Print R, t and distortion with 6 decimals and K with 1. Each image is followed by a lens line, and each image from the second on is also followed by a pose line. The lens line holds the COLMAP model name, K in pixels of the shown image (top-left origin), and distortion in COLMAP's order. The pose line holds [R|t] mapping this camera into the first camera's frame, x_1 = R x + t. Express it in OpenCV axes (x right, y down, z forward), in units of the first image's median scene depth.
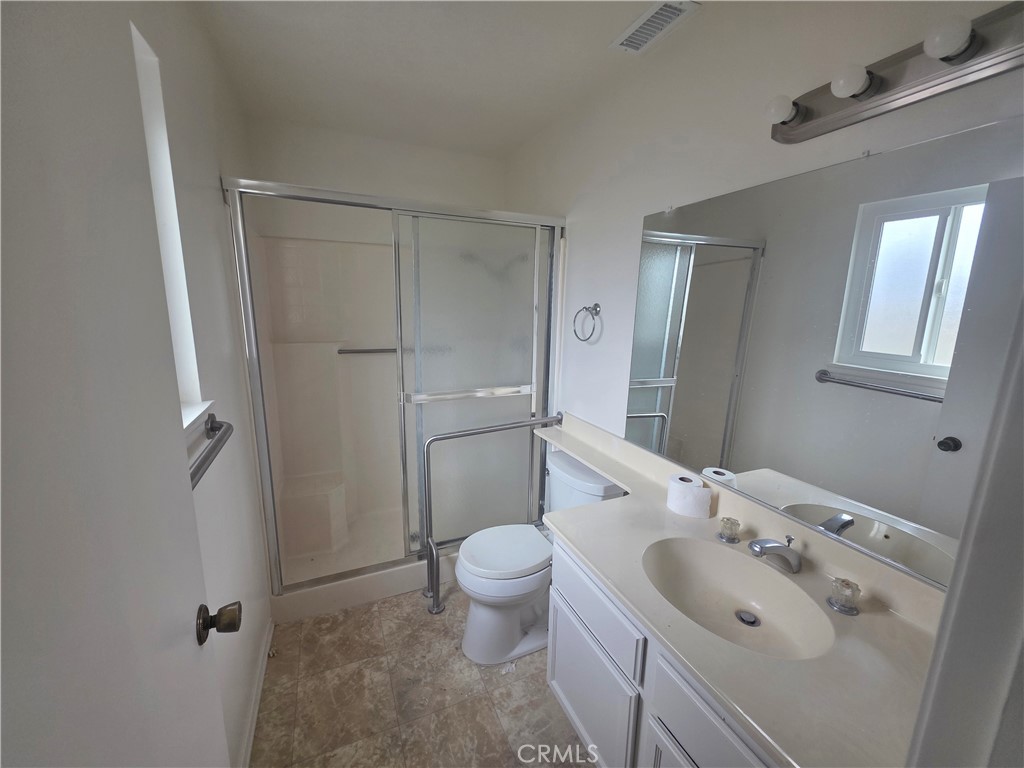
lens RADIAL K [[418.9, 0, 512.0], [0, 418.9, 384.0], [0, 0, 1]] dist [-0.000985, -0.000354]
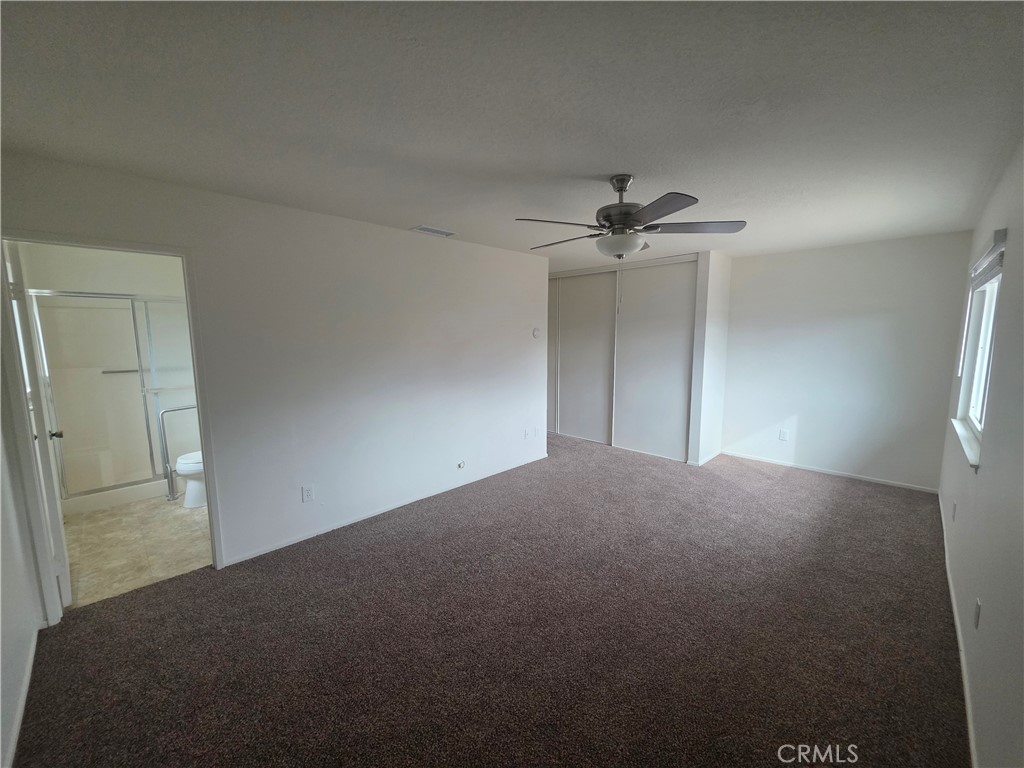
lens RADIAL K [[405.6, 0, 512.0], [0, 405.6, 384.0], [0, 0, 1]] dist [0.013992, 0.000108]
pose [[0.931539, -0.069641, 0.356910, 0.743071], [0.097597, 0.993361, -0.060901, 0.300462], [-0.350299, 0.091565, 0.932151, -1.601928]]
